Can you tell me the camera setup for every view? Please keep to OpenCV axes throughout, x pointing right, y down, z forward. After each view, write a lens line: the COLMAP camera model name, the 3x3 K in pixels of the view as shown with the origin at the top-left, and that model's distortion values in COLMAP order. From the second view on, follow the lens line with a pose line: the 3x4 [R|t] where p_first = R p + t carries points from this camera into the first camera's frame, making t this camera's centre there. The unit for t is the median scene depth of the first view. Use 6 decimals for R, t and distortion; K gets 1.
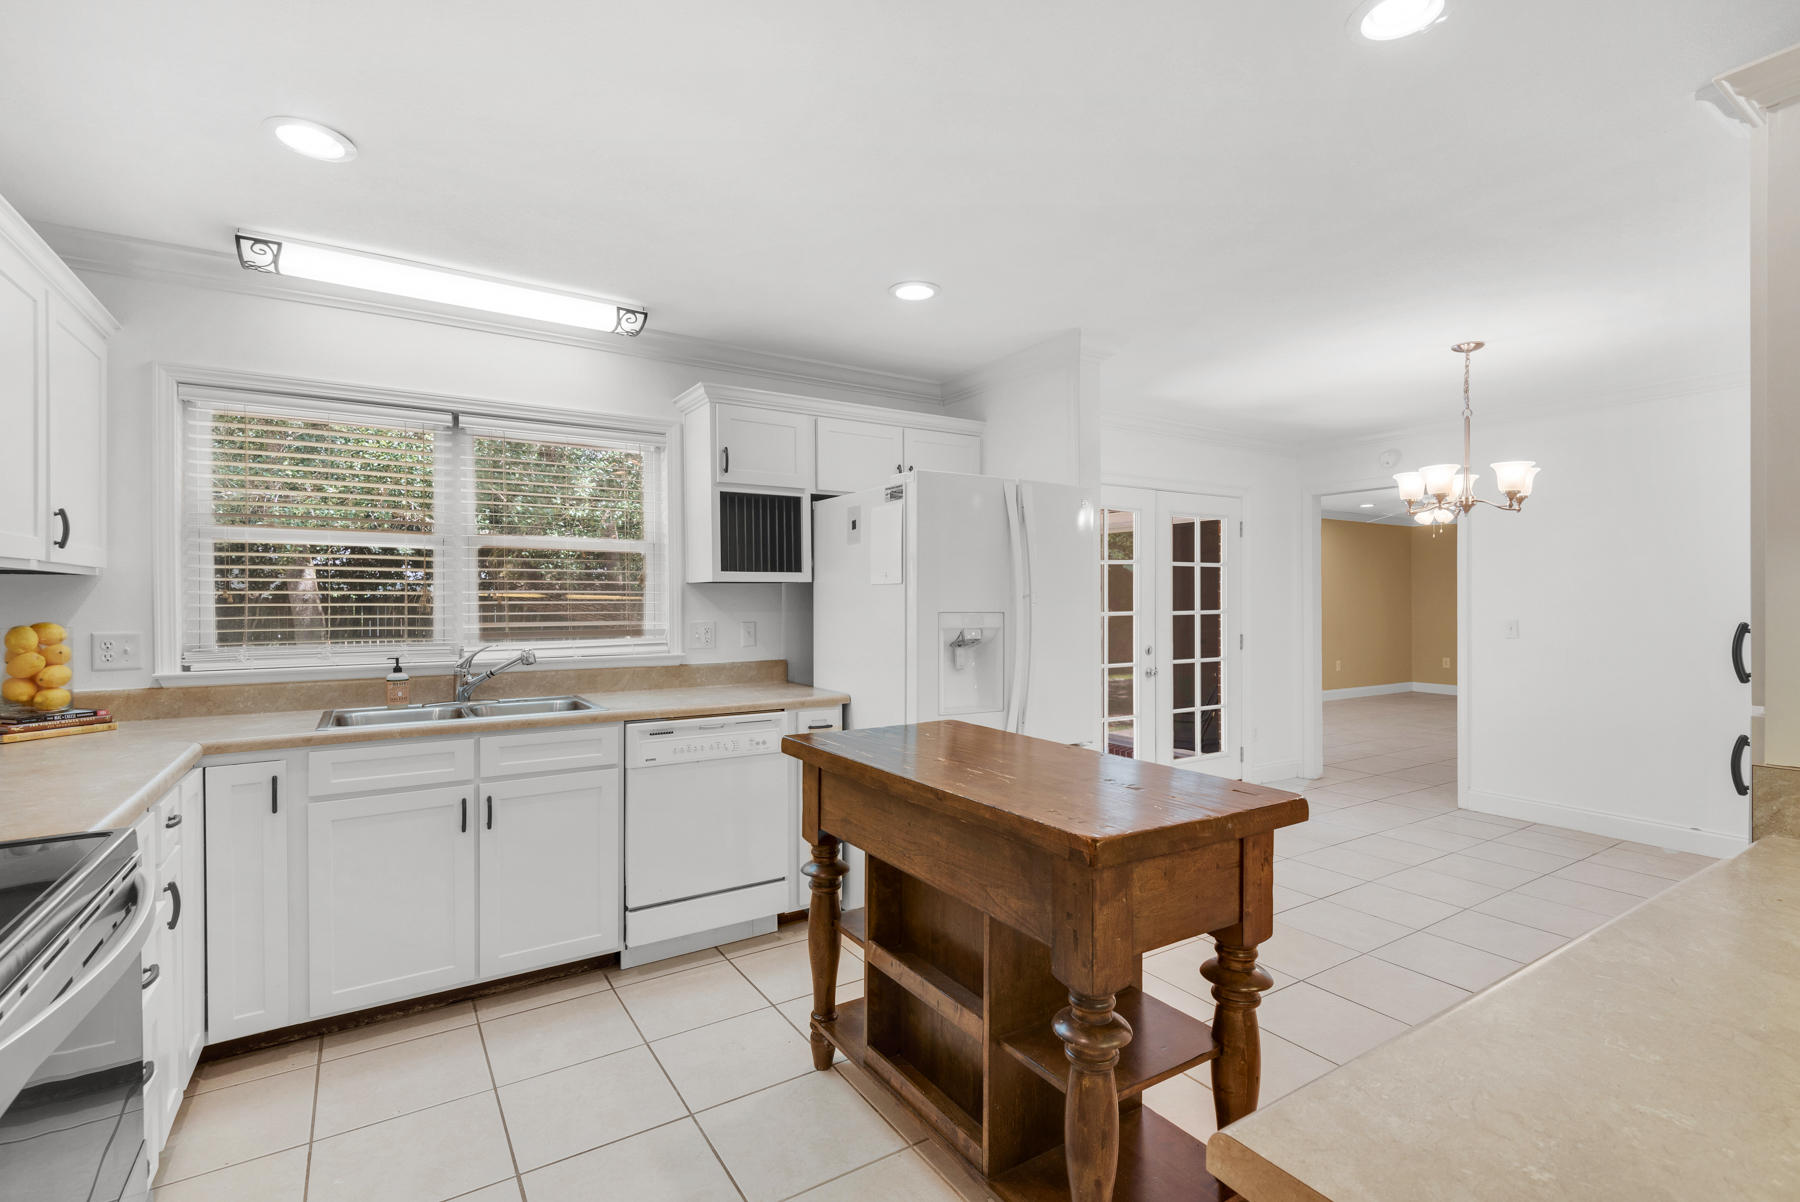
lens RADIAL K [[798.7, 0, 868.4], [0, 798.7, 601.8], [0, 0, 1]] dist [-0.000751, -0.000070]
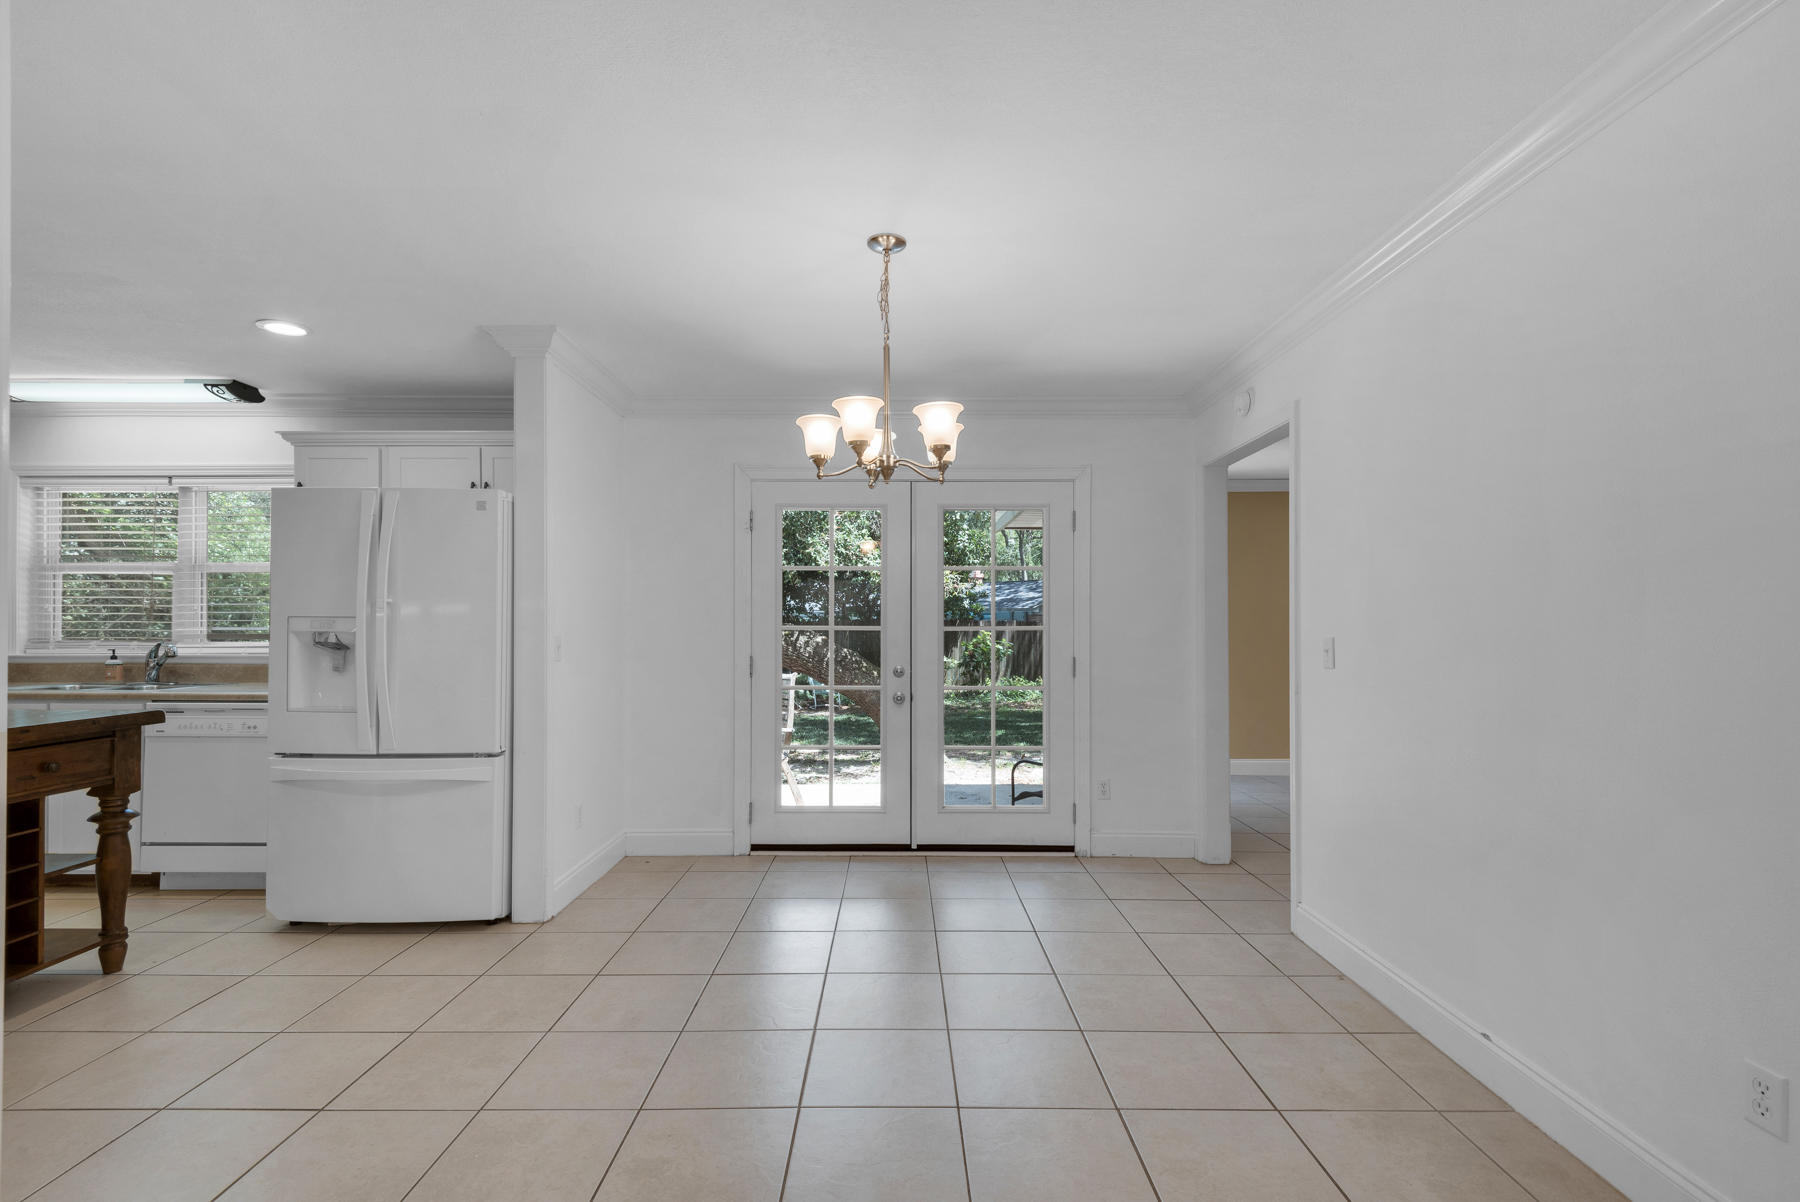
lens RADIAL K [[811.4, 0, 901.9], [0, 811.4, 619.9], [0, 0, 1]] dist [-0.000076, -0.000022]
pose [[0.848890, 0.002422, -0.528565, 1.240321], [-0.003215, 0.999995, -0.000582, 0.010844], [0.528560, 0.002194, 0.848893, 0.440153]]
